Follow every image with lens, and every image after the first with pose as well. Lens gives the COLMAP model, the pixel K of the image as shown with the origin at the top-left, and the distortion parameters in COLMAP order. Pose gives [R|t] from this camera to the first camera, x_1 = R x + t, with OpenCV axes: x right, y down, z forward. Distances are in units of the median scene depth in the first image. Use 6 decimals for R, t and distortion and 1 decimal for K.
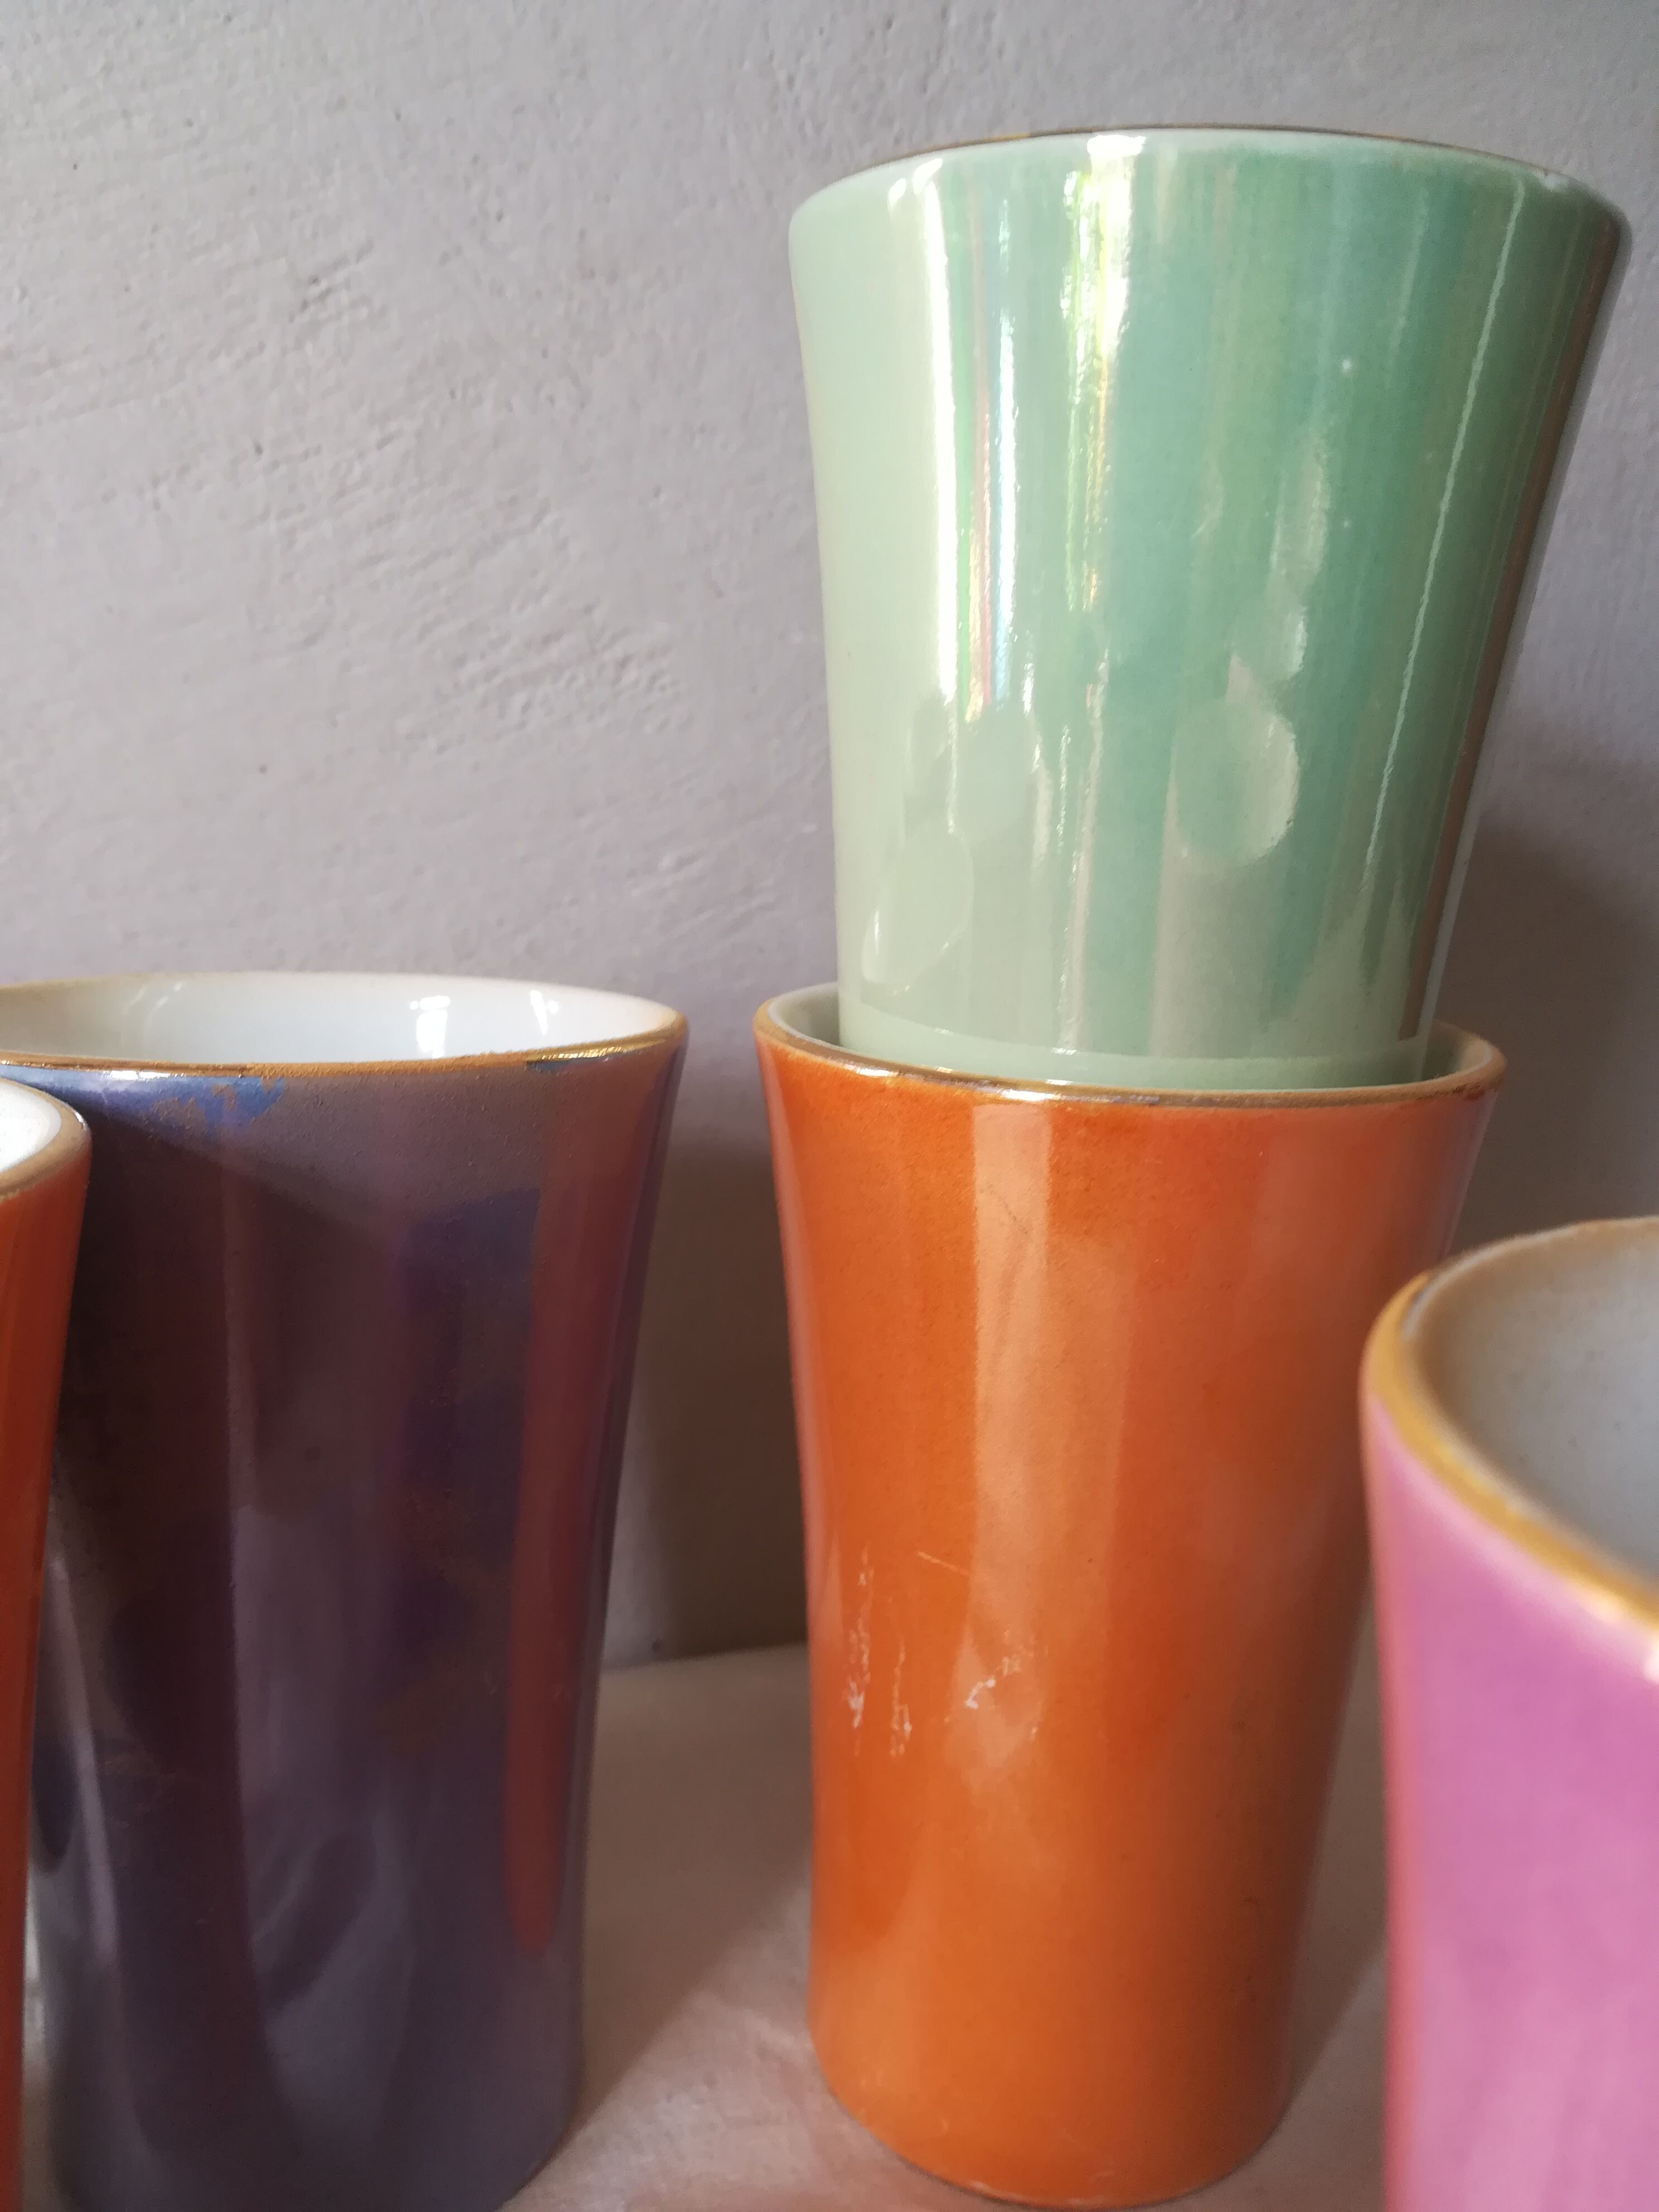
lens RADIAL K [[1782.6, 0, 820.0], [0, 1782.6, 1096.7], [0, 0, 1]] dist [0.018751, -0.066415]
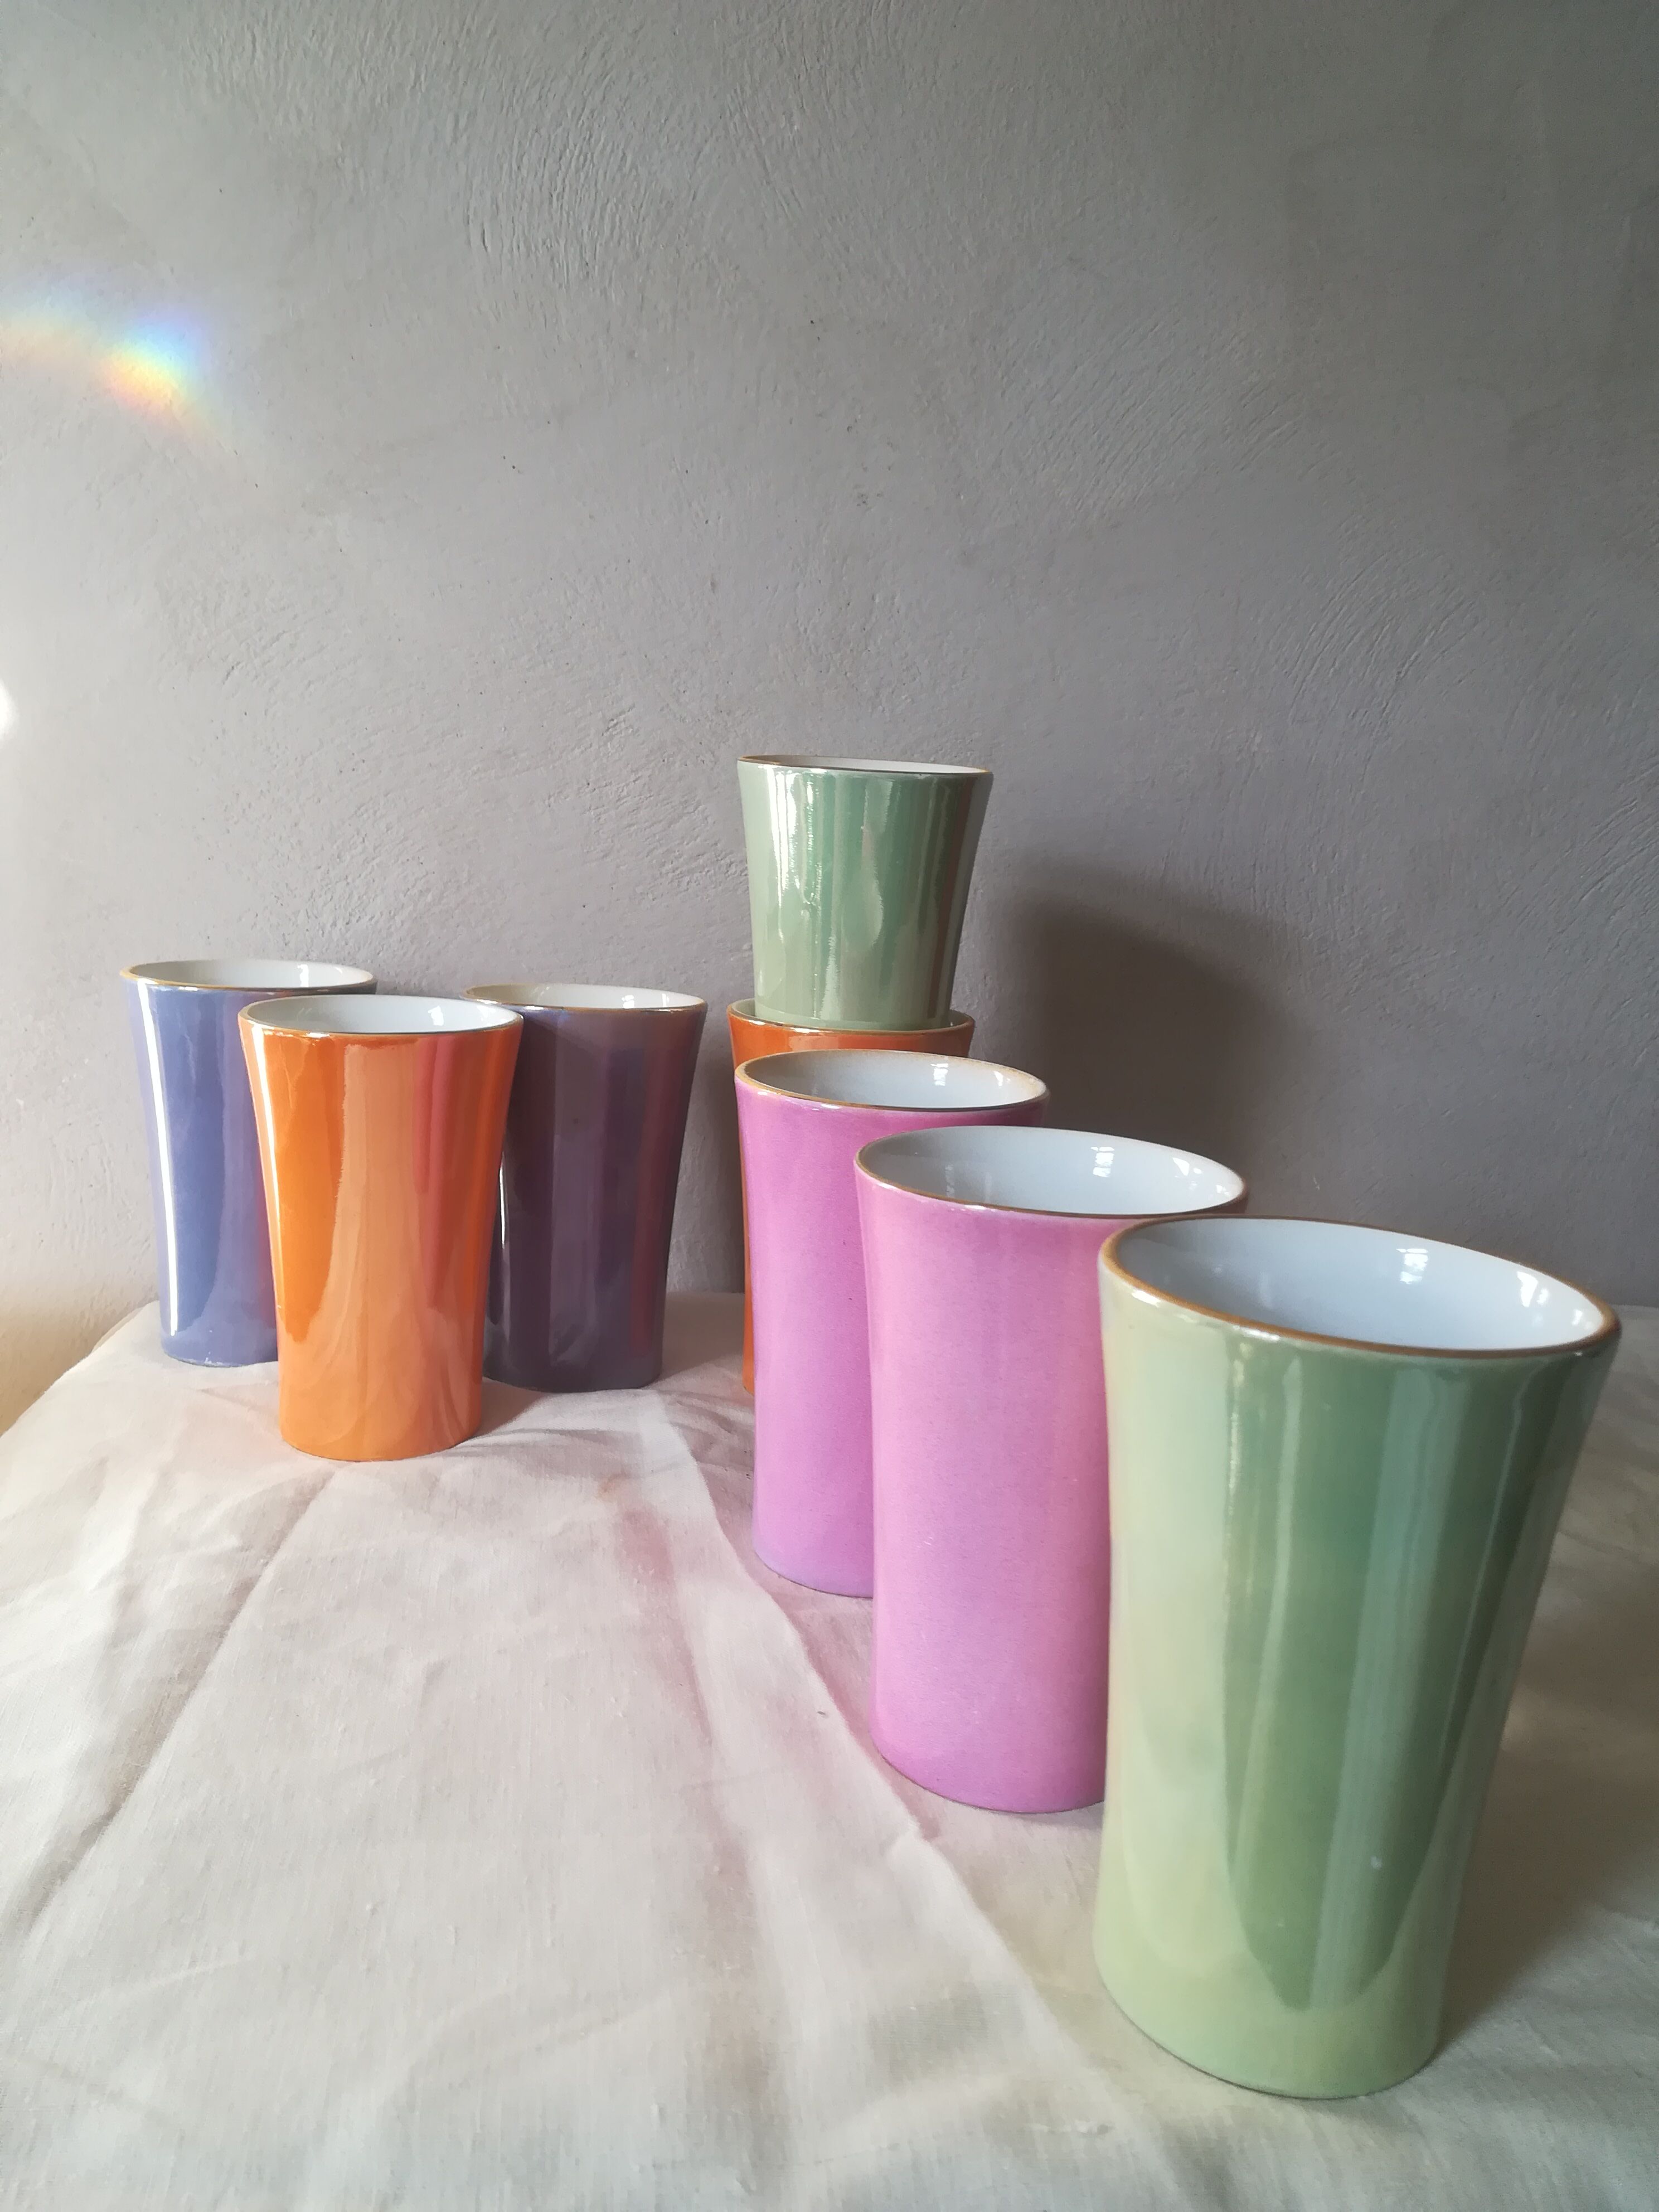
lens RADIAL K [[1723.7, 0, 838.4], [0, 1723.7, 1114.4], [0, 0, 1]] dist [0.061888, -0.149961]
pose [[0.982297, 0.054378, -0.179265, 0.501403], [-0.056131, 0.998412, -0.004719, 0.104835], [0.178723, 0.014698, 0.983790, -1.352779]]
